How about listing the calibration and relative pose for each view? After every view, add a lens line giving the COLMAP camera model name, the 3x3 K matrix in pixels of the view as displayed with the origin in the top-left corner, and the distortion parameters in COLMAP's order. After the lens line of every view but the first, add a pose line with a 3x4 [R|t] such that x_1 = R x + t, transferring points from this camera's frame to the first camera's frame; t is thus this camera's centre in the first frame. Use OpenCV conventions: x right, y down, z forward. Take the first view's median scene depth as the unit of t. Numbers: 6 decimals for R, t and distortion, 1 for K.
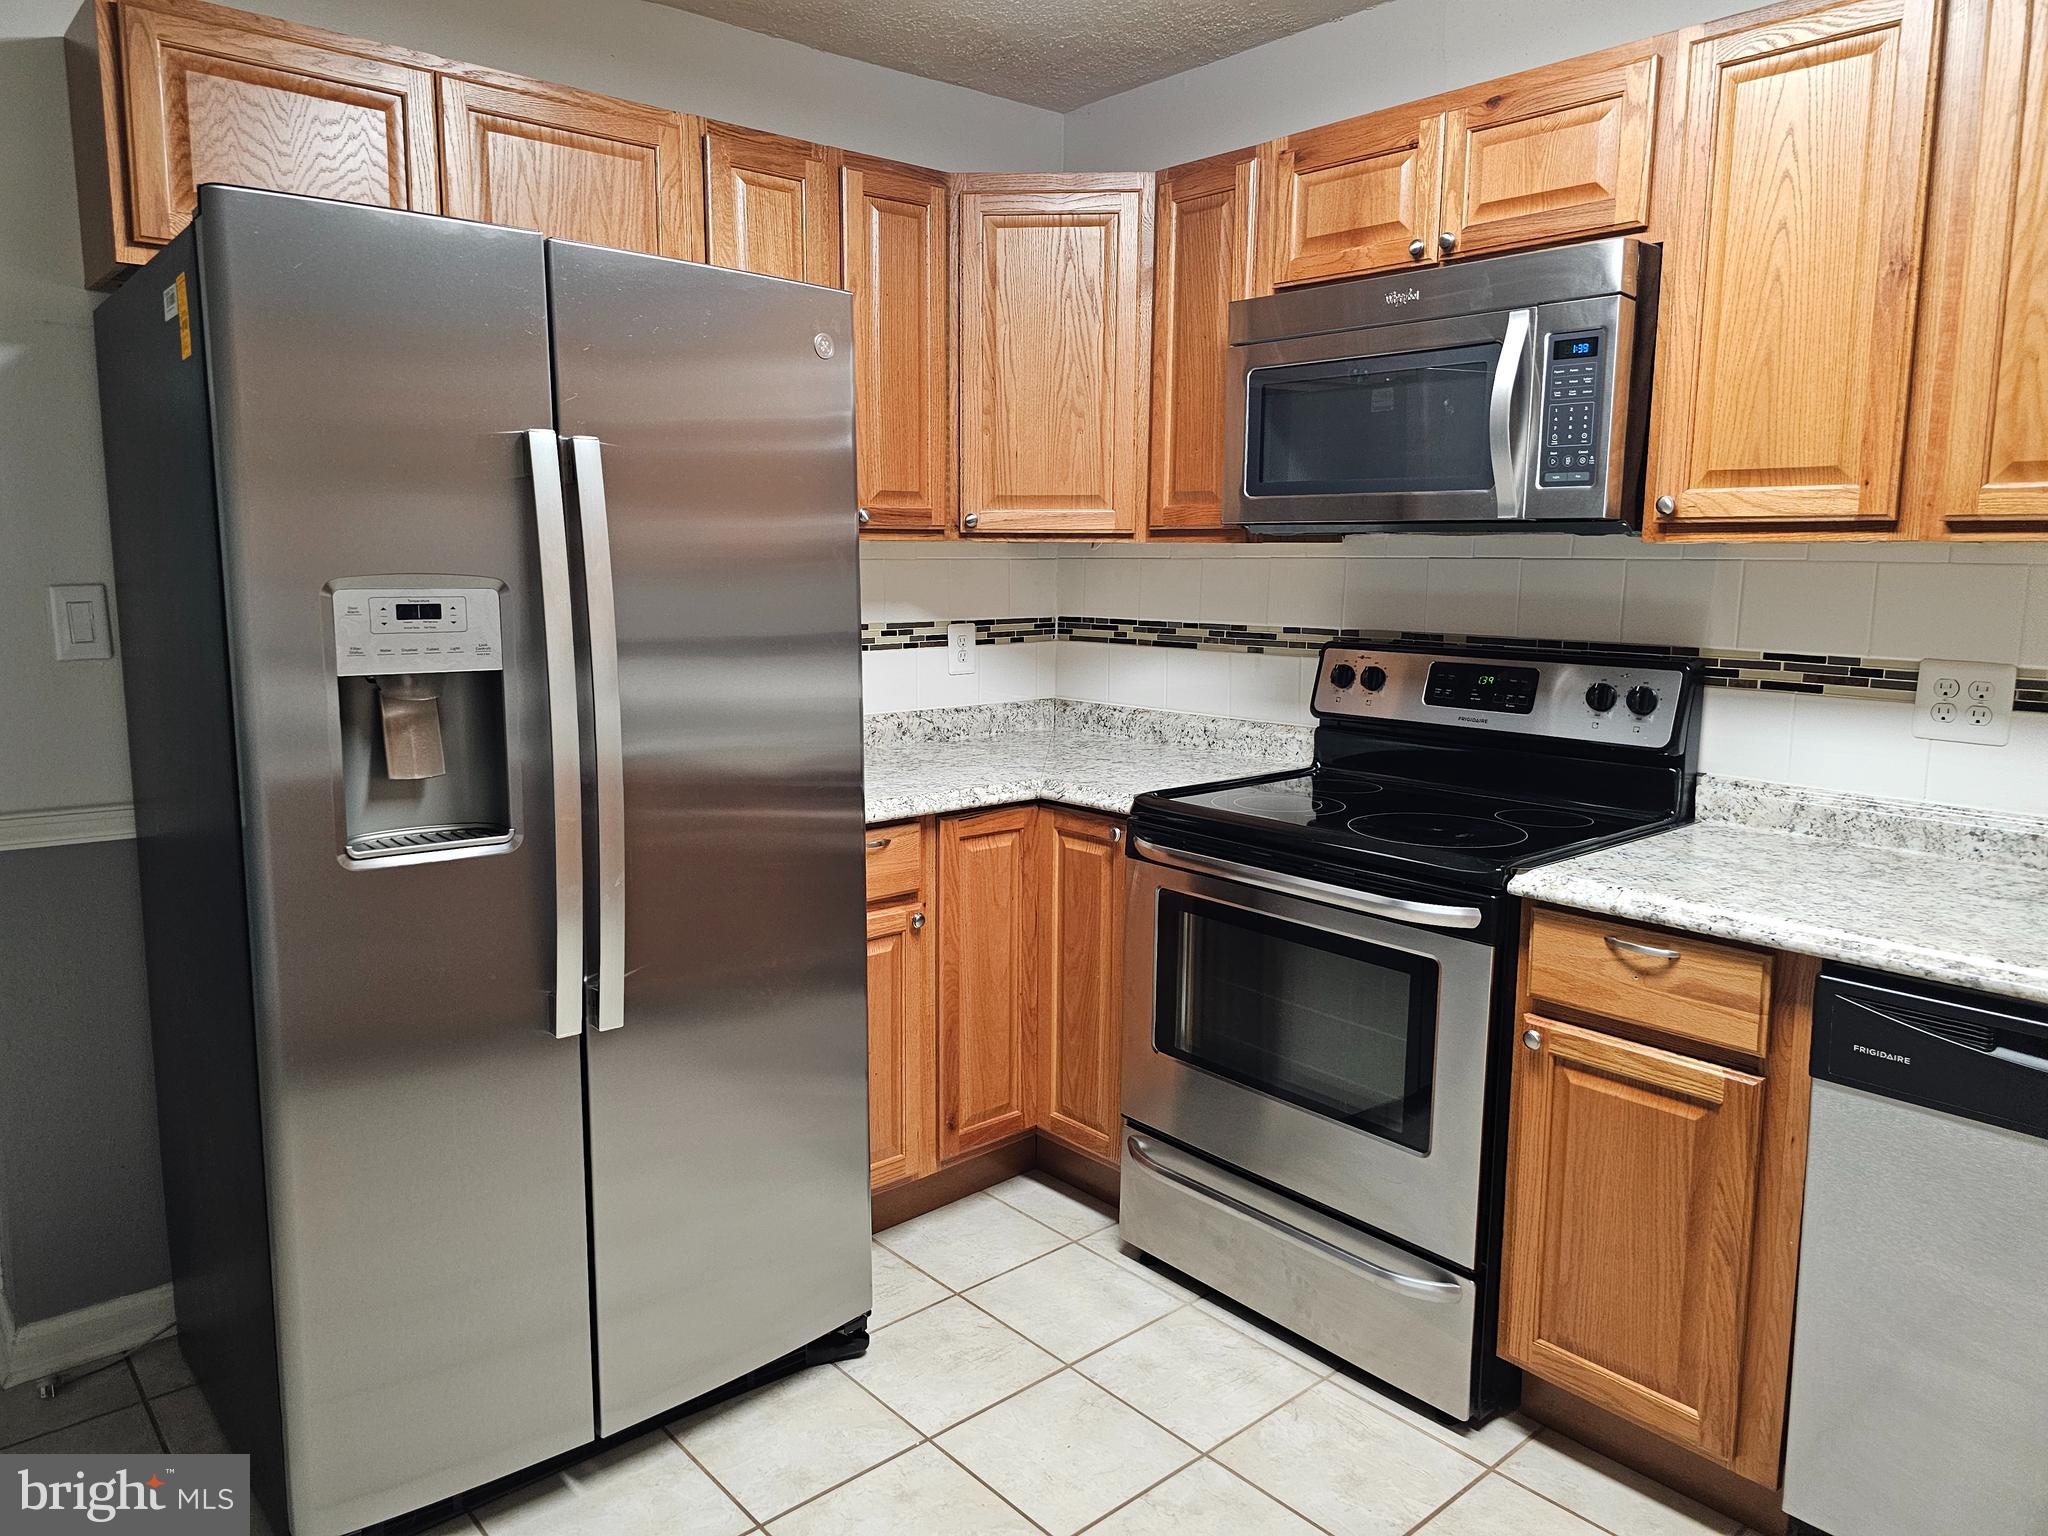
lens RADIAL K [[1360.1, 0, 990.9], [0, 1360.1, 740.6], [0, 0, 1]] dist [0.046690, -0.053080]
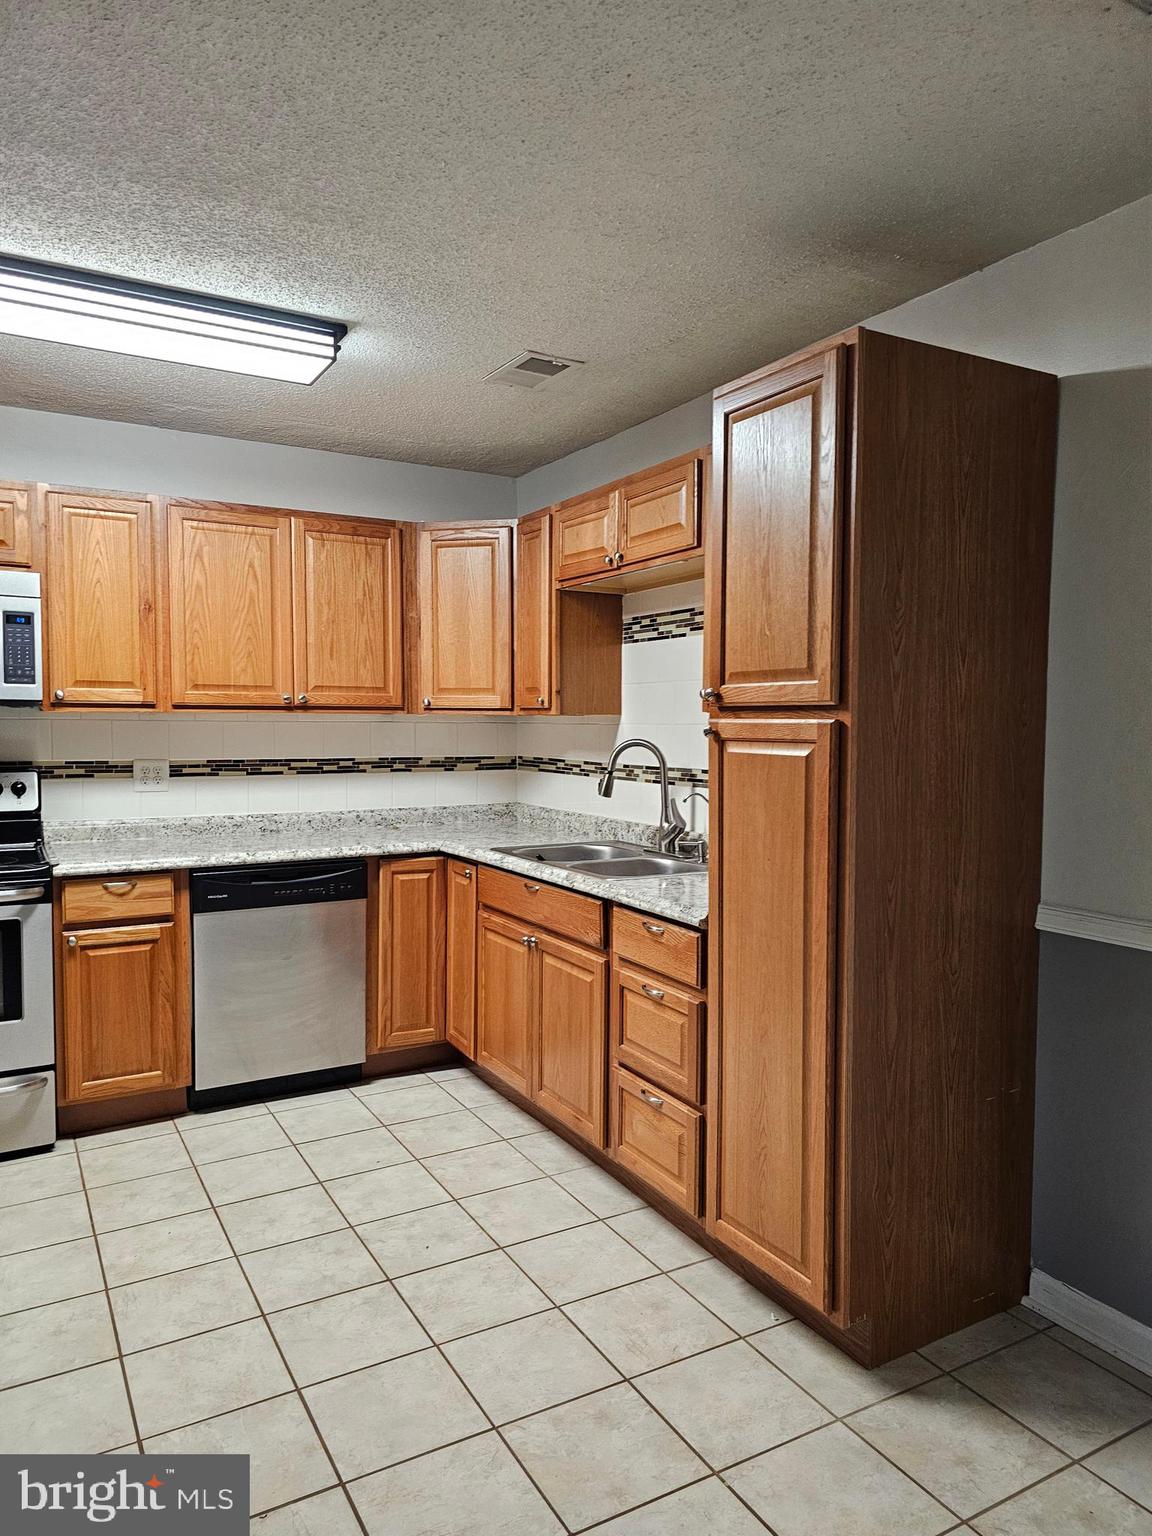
lens RADIAL K [[1026.6, 0, 562.4], [0, 1026.6, 779.9], [0, 0, 1]] dist [0.090168, -0.135128]
pose [[0.201218, -0.064335, 0.977431, -0.977083], [0.127207, 0.991107, 0.039048, 0.000672], [-0.971252, 0.116479, 0.207613, -0.110623]]
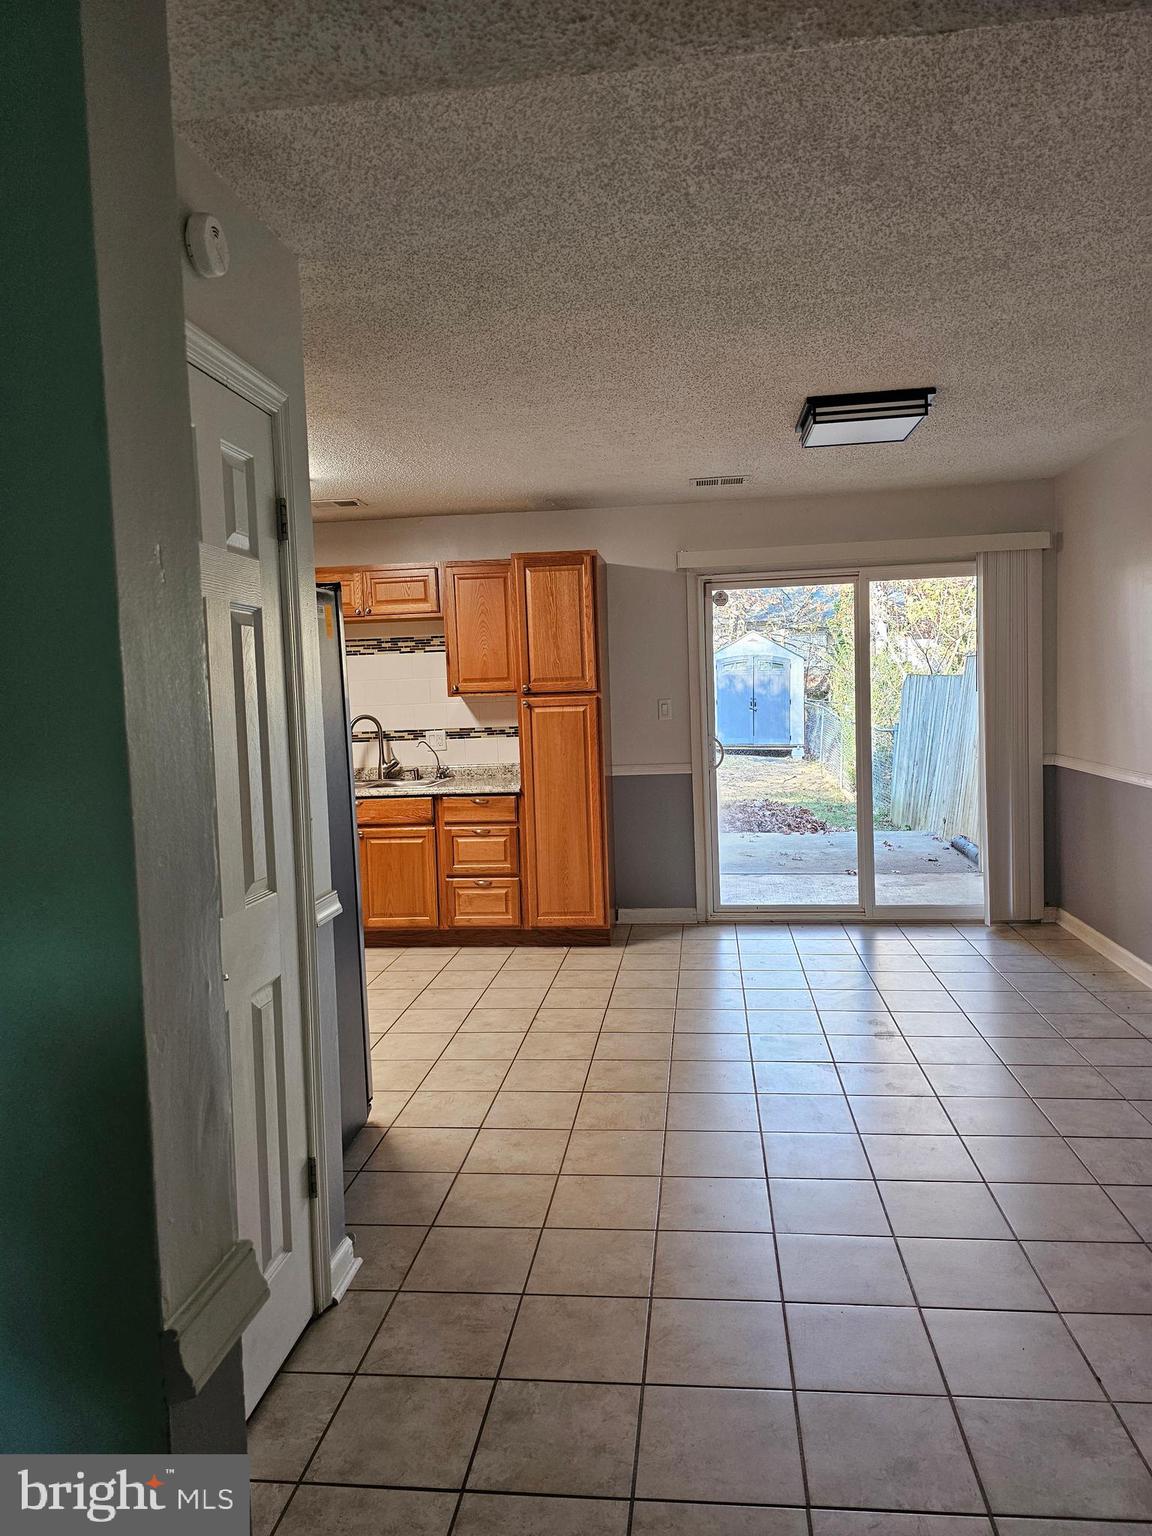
lens RADIAL K [[1020.1, 0, 589.6], [0, 1020.1, 749.0], [0, 0, 1]] dist [0.046690, -0.053080]
pose [[-0.675378, -0.027373, 0.736964, -1.812343], [0.128034, 0.979783, 0.153727, -0.244025], [-0.726273, 0.198180, -0.658219, 1.515185]]
